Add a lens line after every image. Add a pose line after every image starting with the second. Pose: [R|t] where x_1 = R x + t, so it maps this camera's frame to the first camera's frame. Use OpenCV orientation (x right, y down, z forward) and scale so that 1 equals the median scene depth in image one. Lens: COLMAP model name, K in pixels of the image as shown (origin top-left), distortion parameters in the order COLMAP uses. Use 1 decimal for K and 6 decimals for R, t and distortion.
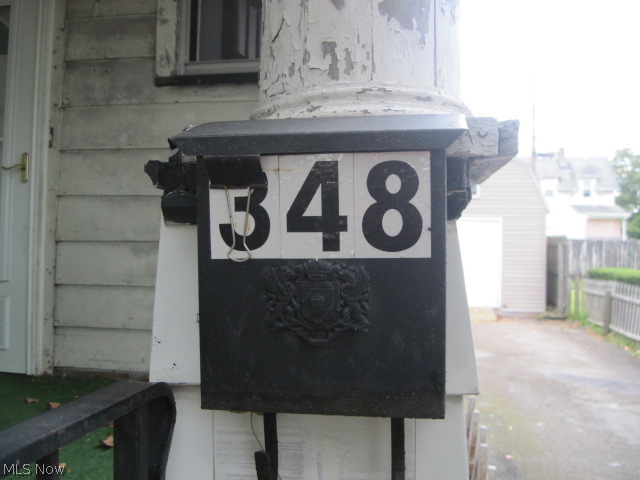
lens RADIAL K [[649.2, 0, 320.0], [0, 649.2, 240.0], [0, 0, 1]] dist [-0.073992, -0.003935]
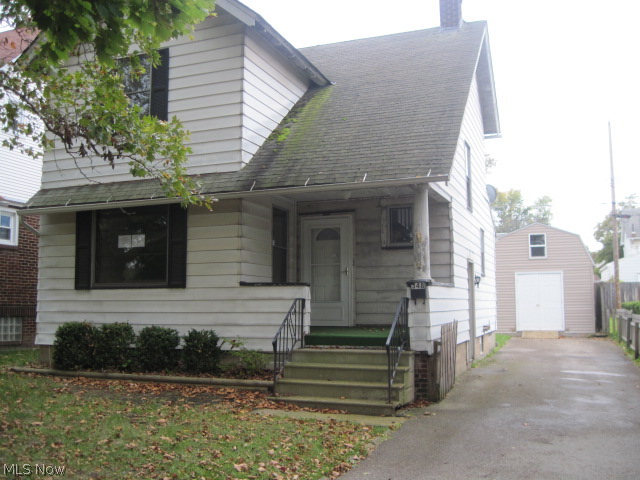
lens RADIAL K [[649.2, 0, 320.0], [0, 649.2, 240.0], [0, 0, 1]] dist [-0.073992, -0.003935]
pose [[0.978117, -0.043012, -0.203560, 0.169146], [0.026501, 0.996184, -0.083153, 0.015970], [0.206359, 0.075939, 0.975525, -2.763598]]
